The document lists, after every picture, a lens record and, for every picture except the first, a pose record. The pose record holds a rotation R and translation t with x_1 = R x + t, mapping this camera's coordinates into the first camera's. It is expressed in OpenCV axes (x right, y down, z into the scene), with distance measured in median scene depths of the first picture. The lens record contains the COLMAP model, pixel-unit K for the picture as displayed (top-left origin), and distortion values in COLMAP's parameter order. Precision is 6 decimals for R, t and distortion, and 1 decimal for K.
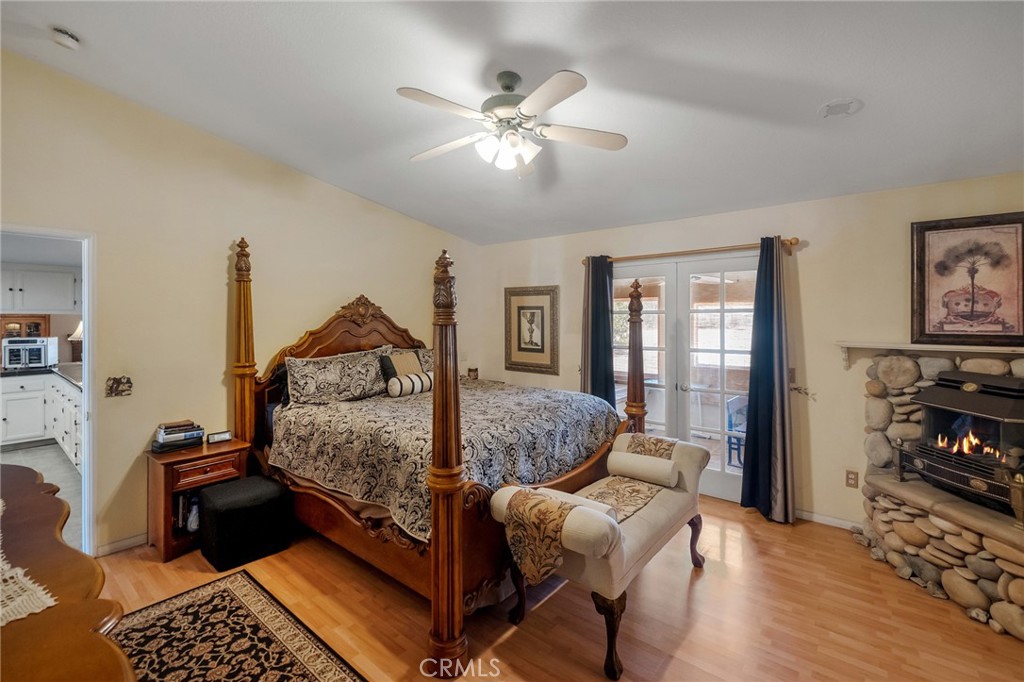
lens RADIAL K [[449.2, 0, 512.1], [0, 449.2, 319.9], [0, 0, 1]] dist [-0.001211, -0.000227]
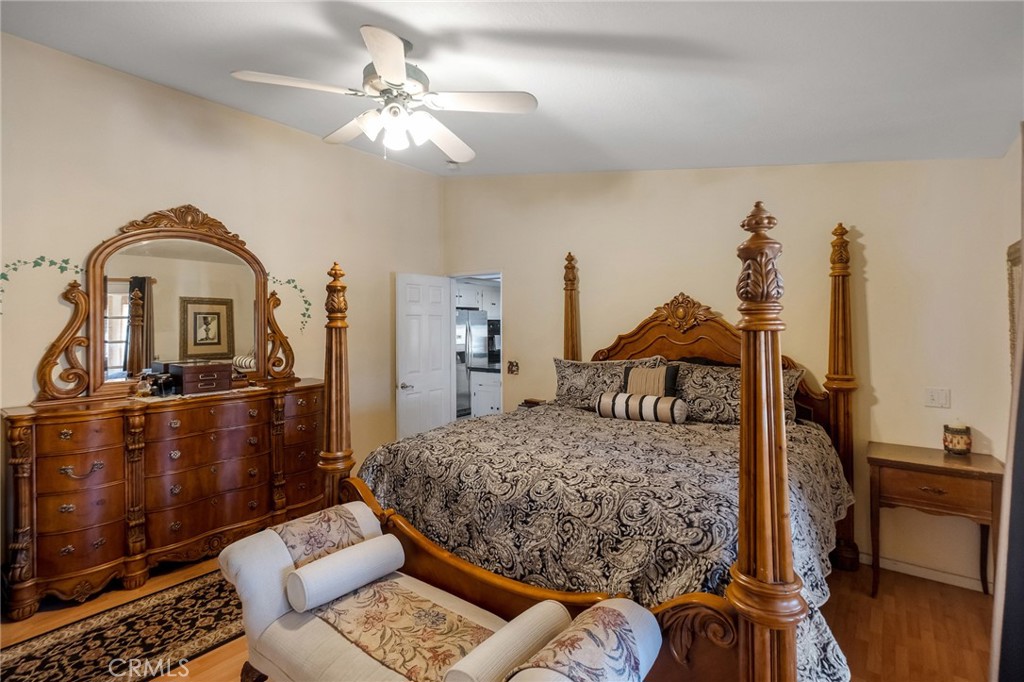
lens RADIAL K [[483.7, 0, 512.7], [0, 483.7, 319.3], [0, 0, 1]] dist [-0.016335, -0.000067]
pose [[0.026215, -0.008588, -0.999619, 0.636333], [-0.002475, 0.999959, -0.008656, 0.000529], [0.999653, 0.002701, 0.026192, 0.821483]]
